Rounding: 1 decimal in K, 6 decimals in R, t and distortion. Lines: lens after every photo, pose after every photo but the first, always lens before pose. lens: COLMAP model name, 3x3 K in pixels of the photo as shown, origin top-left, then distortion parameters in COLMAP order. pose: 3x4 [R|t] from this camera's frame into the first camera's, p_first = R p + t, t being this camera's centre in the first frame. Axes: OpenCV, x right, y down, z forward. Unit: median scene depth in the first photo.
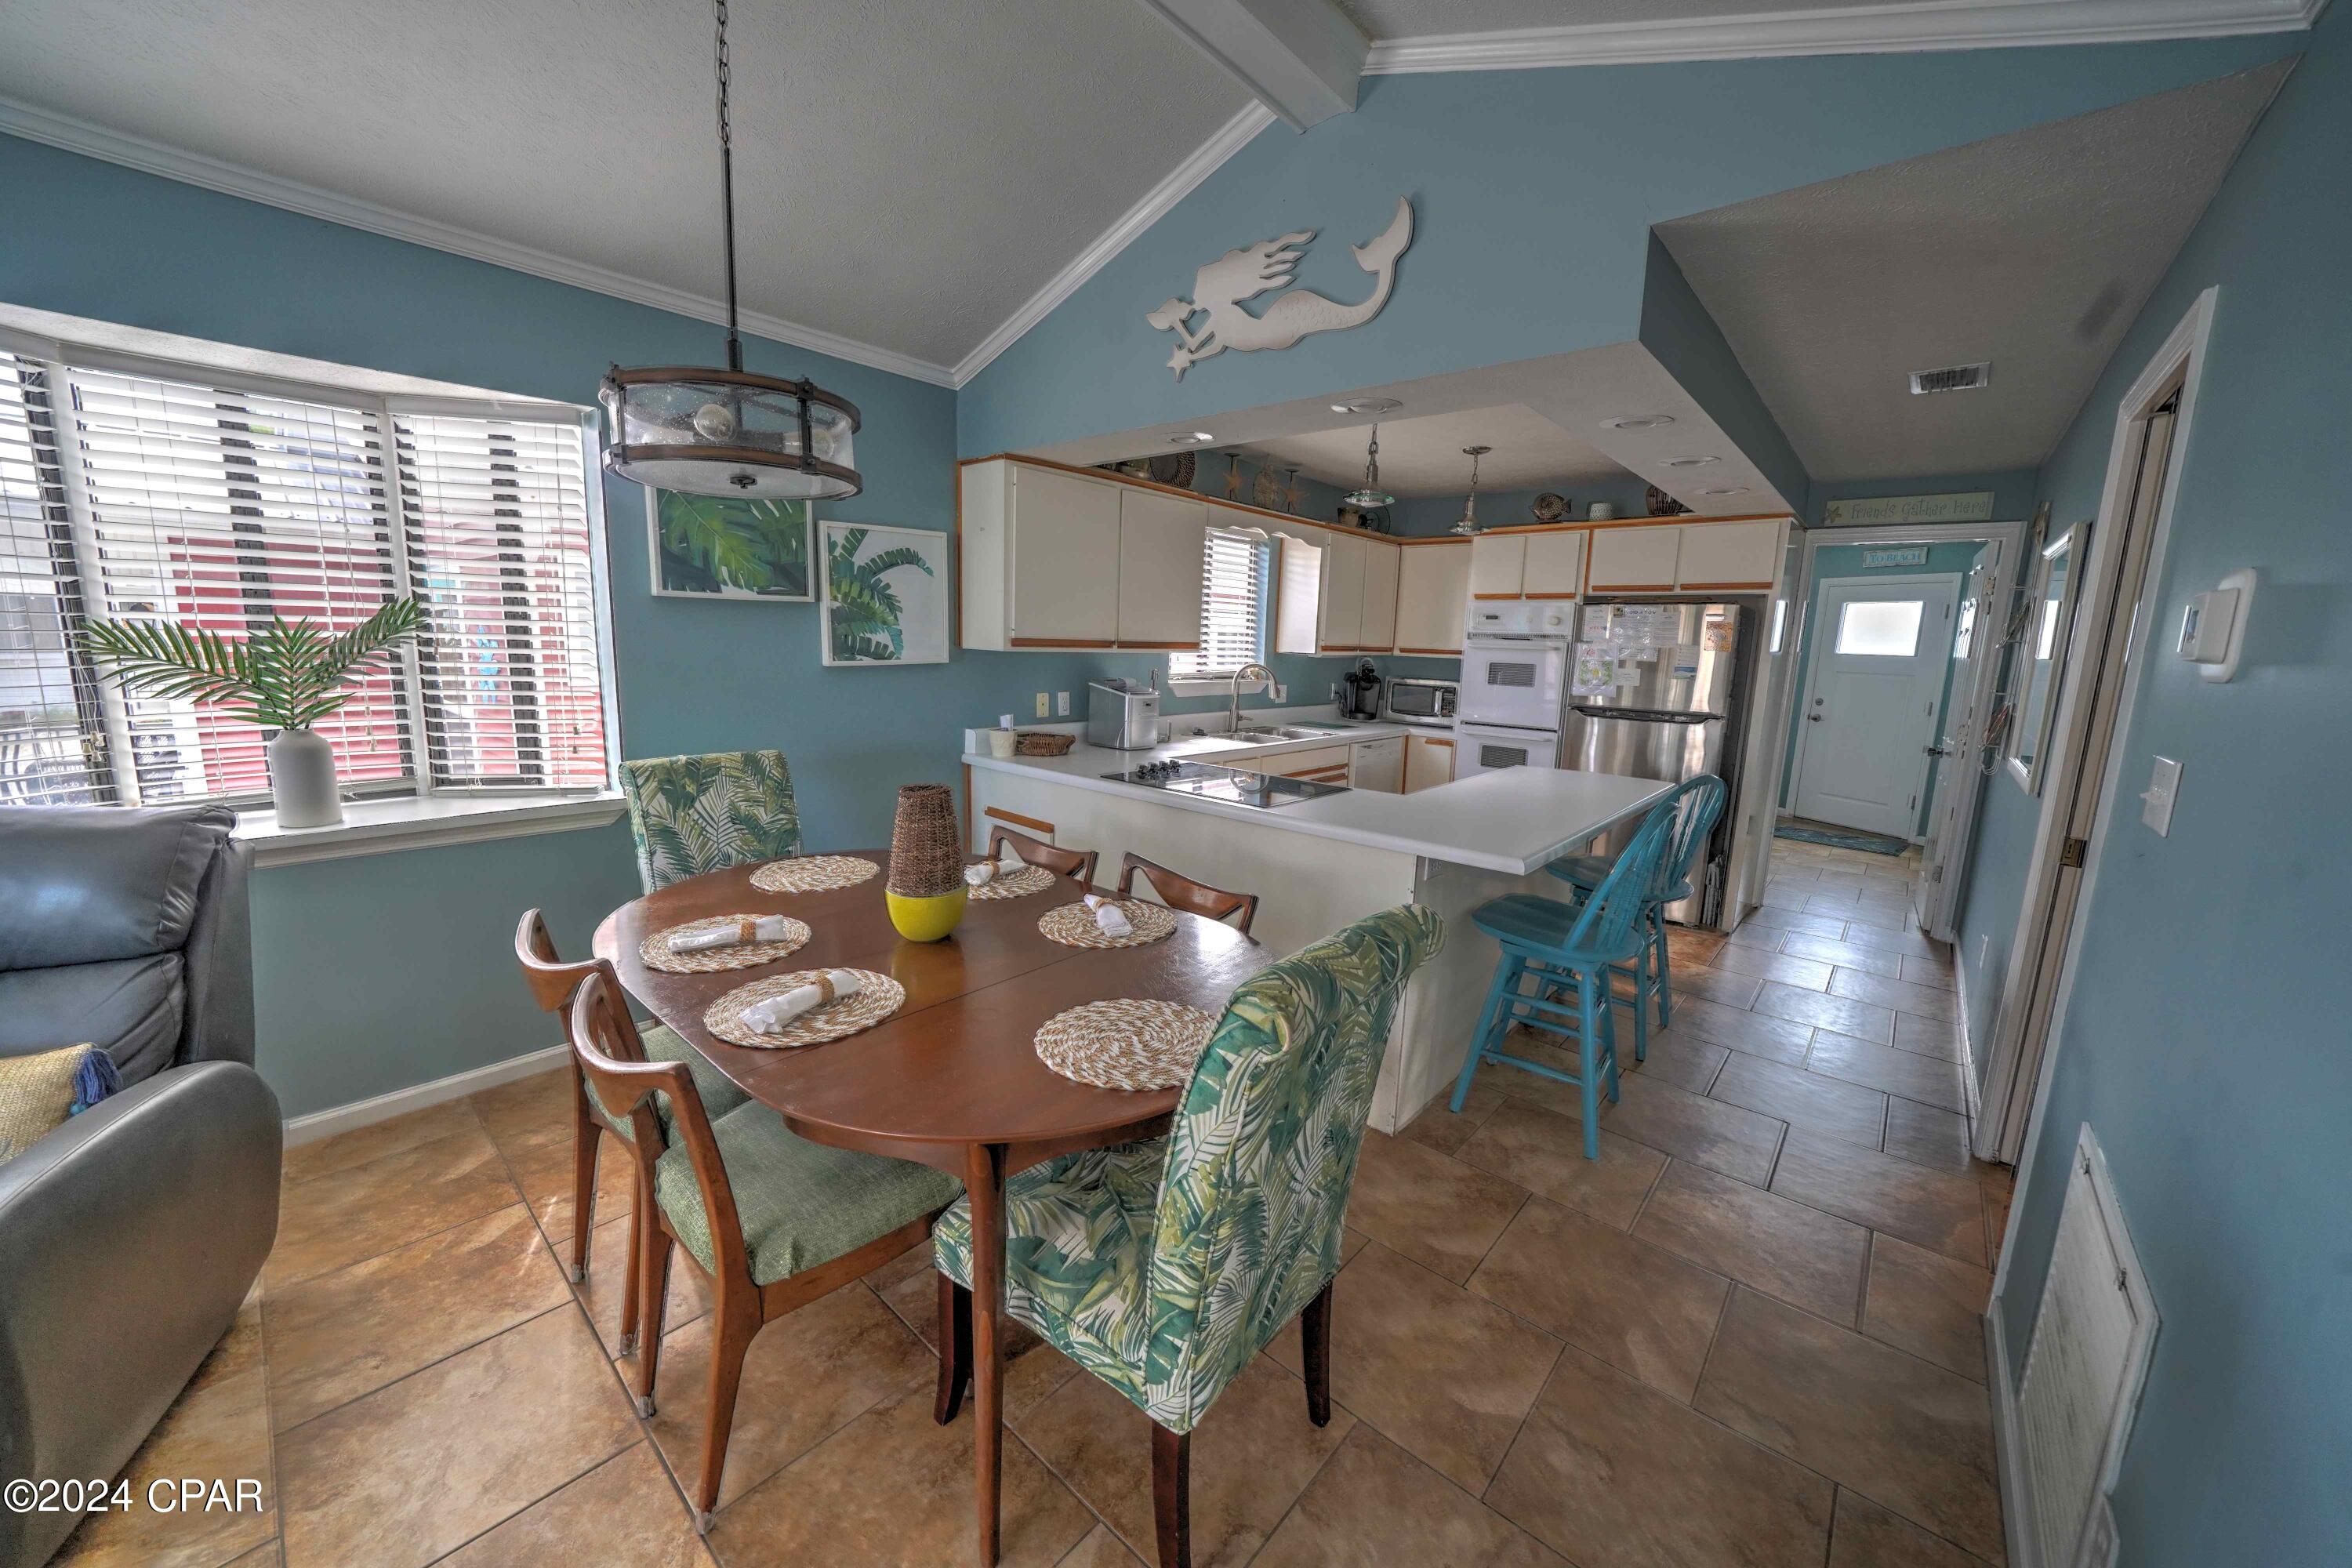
lens RADIAL K [[855.0, 0, 1160.4], [0, 855.0, 774.1], [0, 0, 1]] dist [-0.001466, -0.000024]
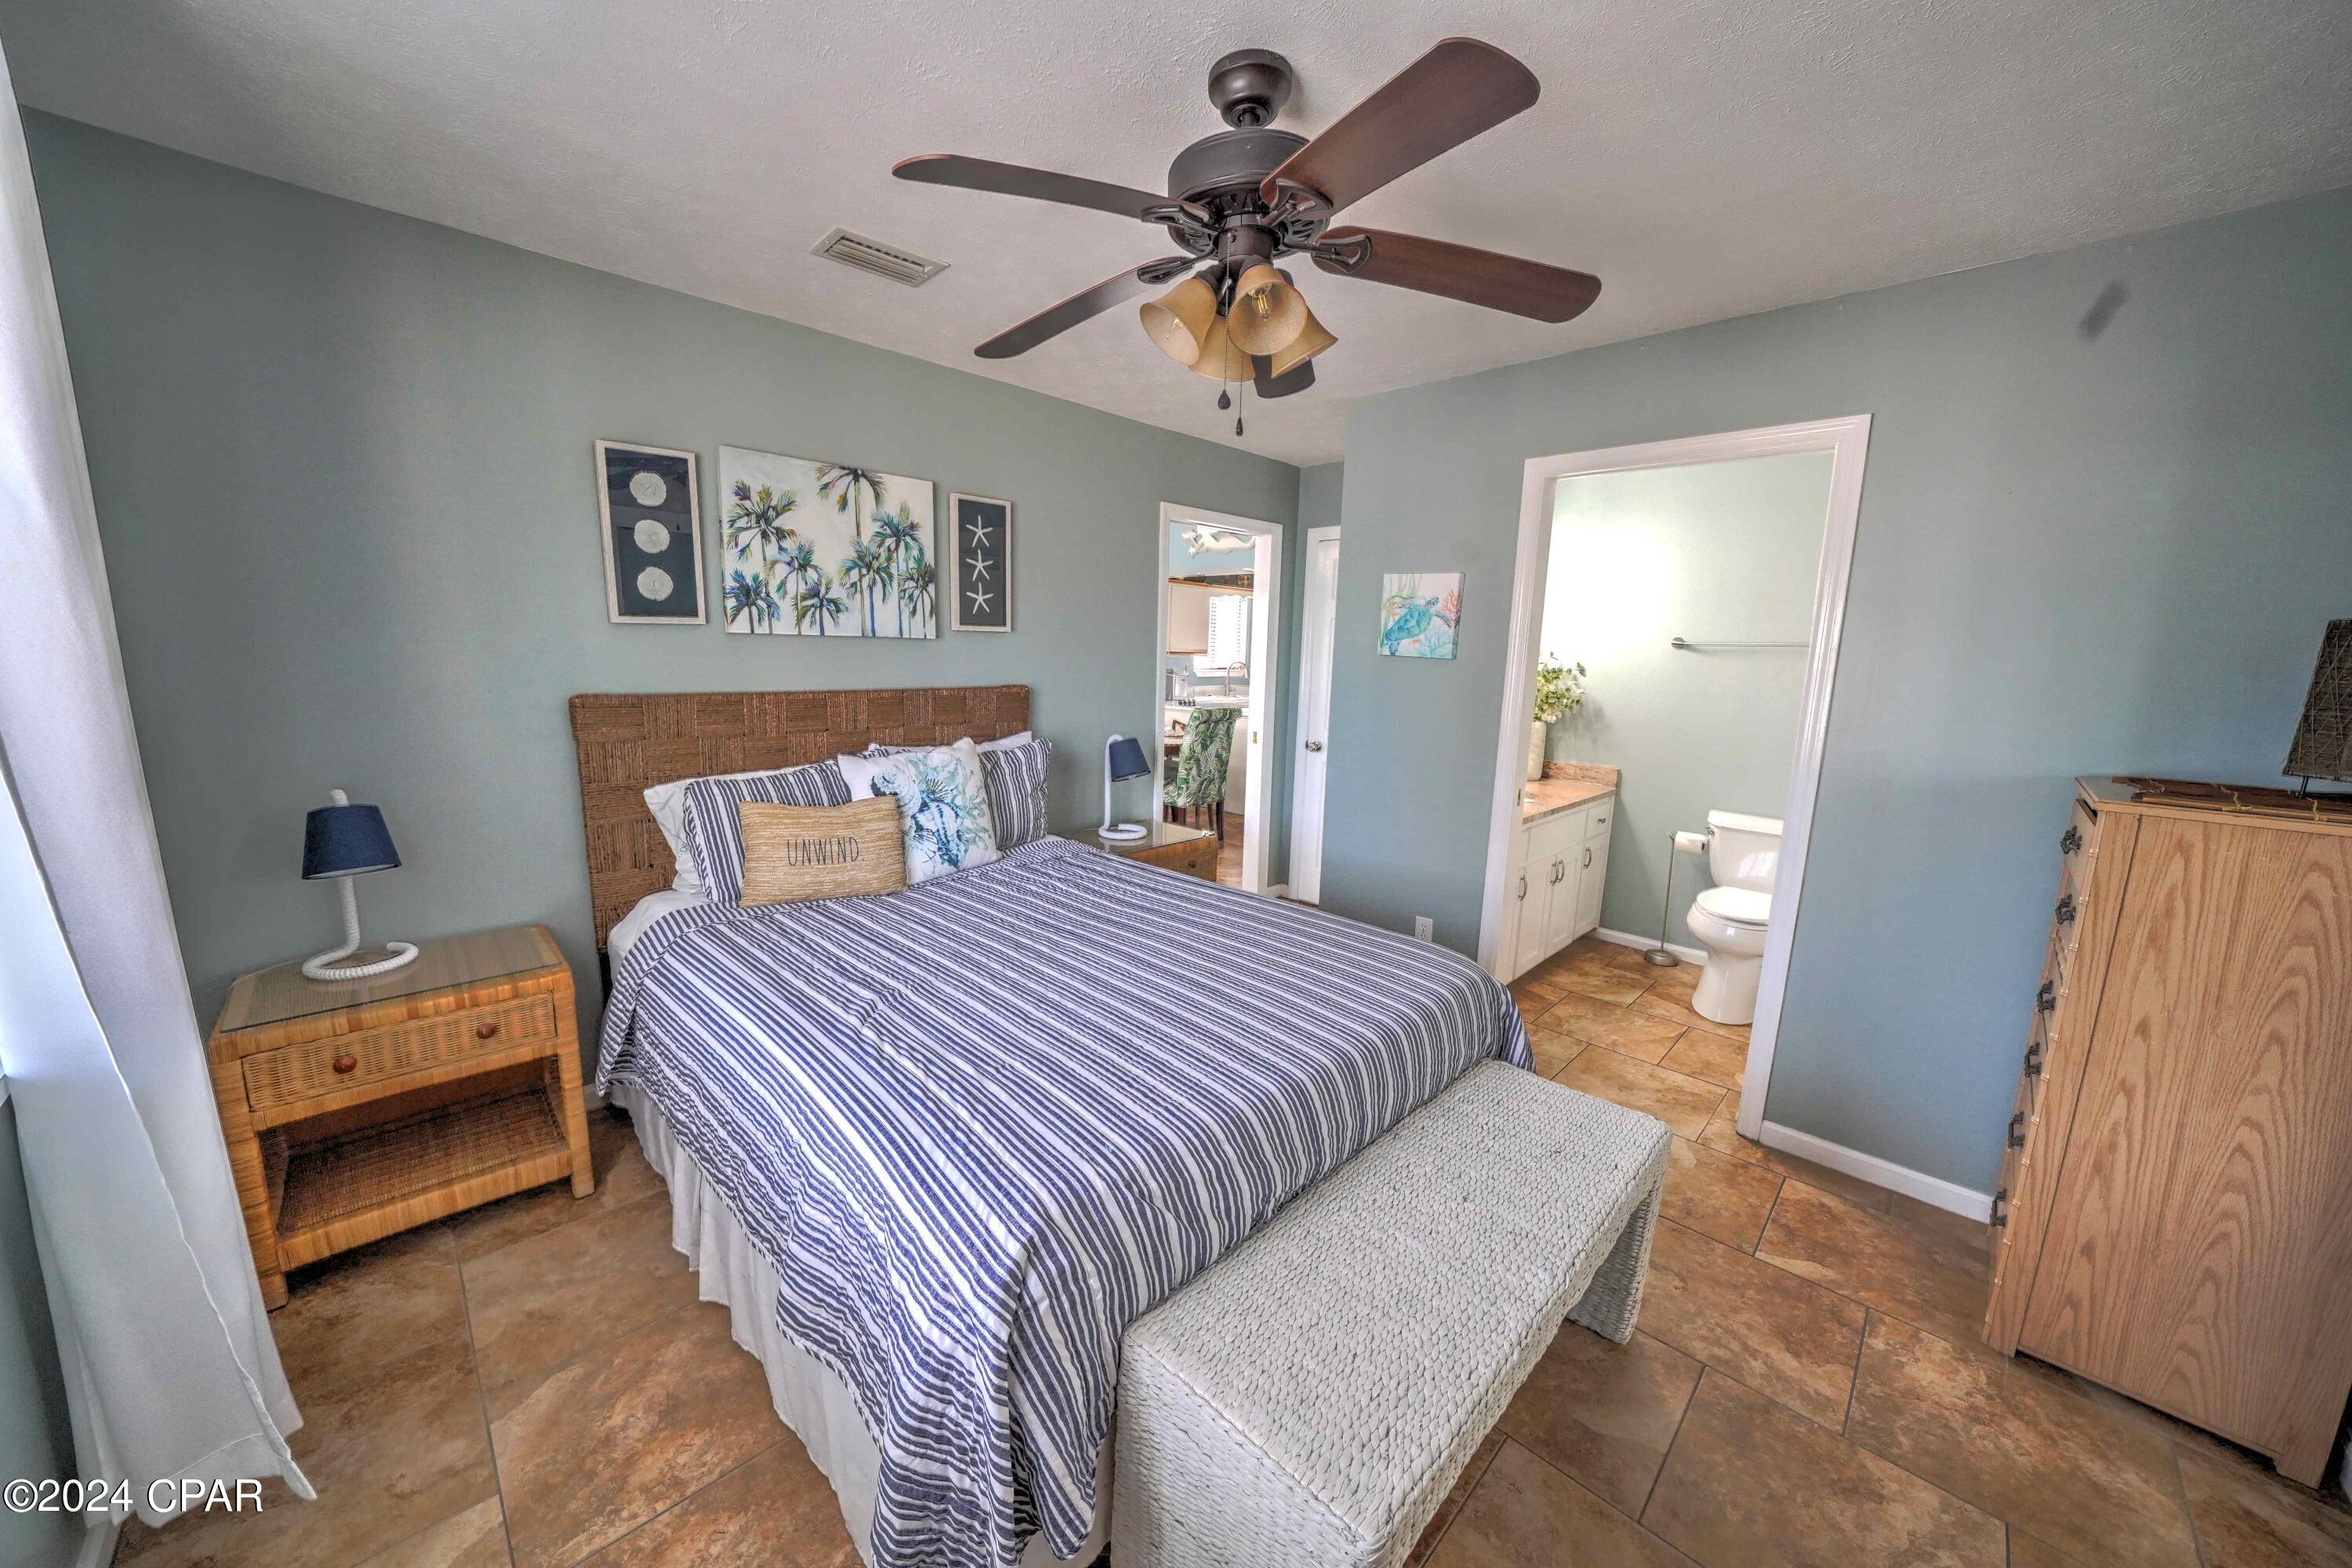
lens RADIAL K [[820.9, 0, 1165.0], [0, 820.9, 788.3], [0, 0, 1]] dist [-0.022206, 0.000341]
pose [[0.998765, 0.002017, -0.049633, 0.045414], [-0.001762, 0.999985, 0.005175, 0.190888], [0.049643, -0.005081, 0.998754, -1.143438]]
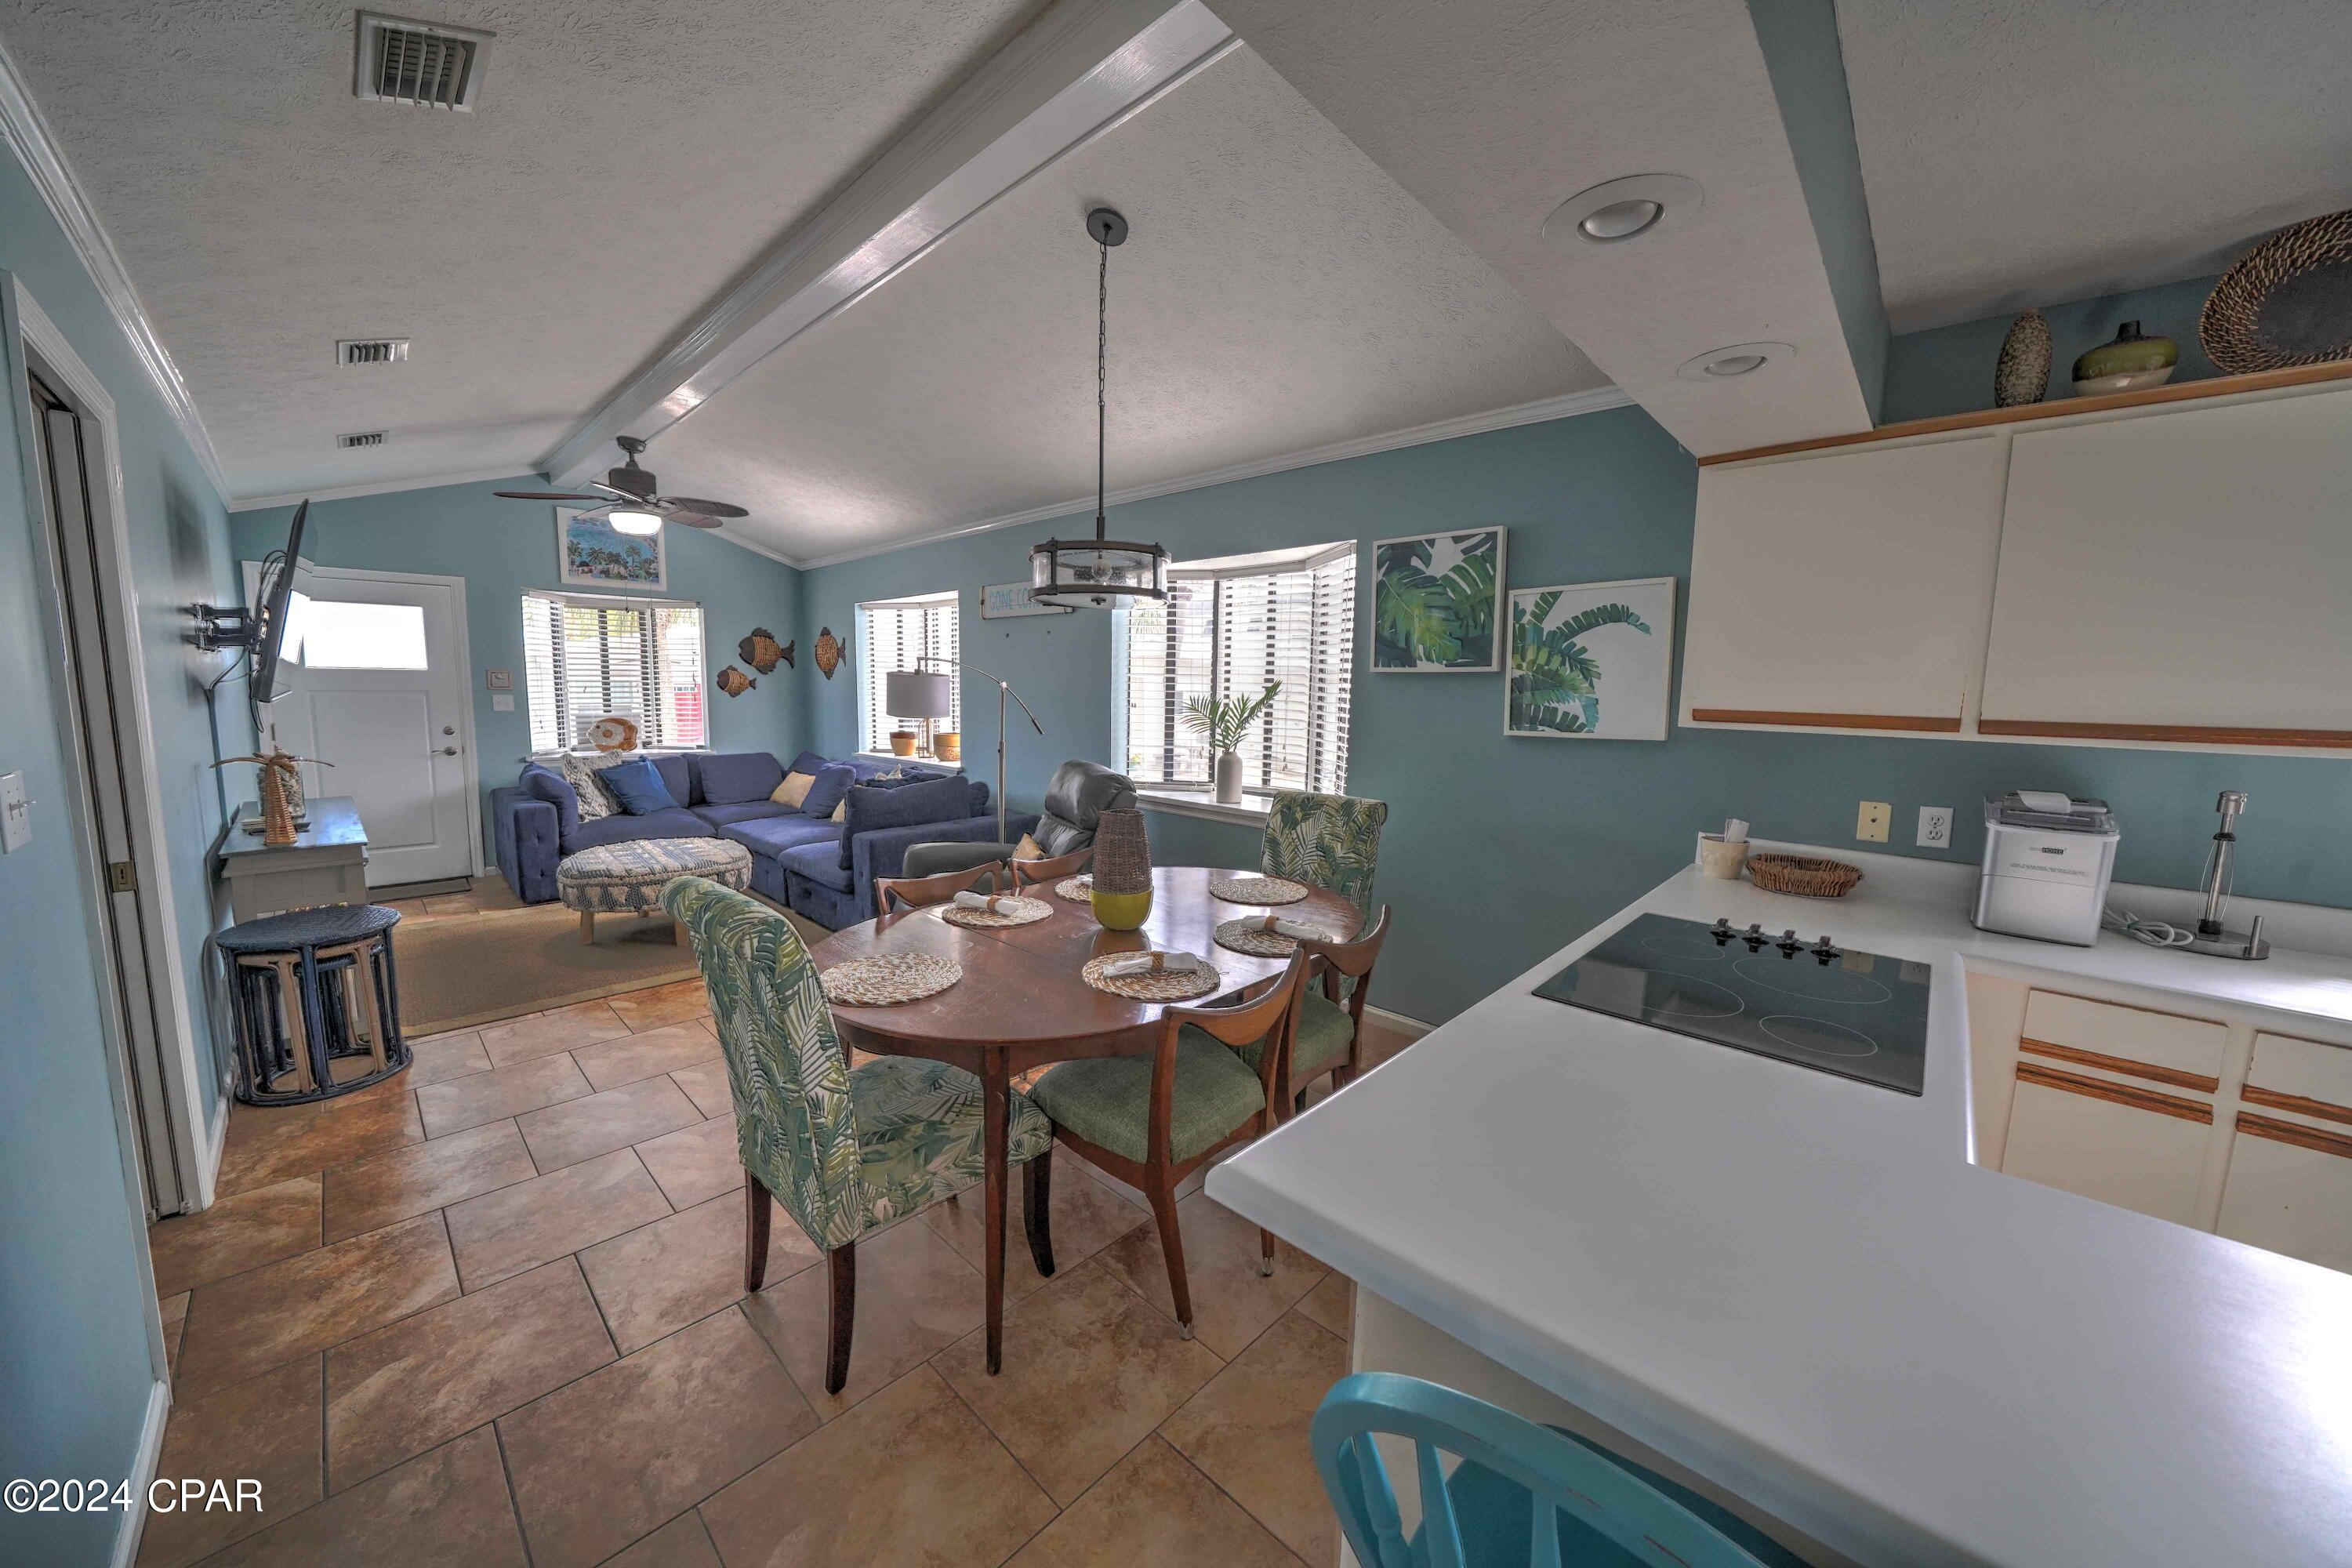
lens RADIAL K [[820.9, 0, 1165.0], [0, 820.9, 788.3], [0, 0, 1]] dist [-0.022206, 0.000341]
pose [[-0.026838, 0.097073, -0.994915, 0.450154], [-0.177388, 0.979016, 0.100307, -0.072224], [0.983775, 0.179178, -0.009056, 0.500312]]
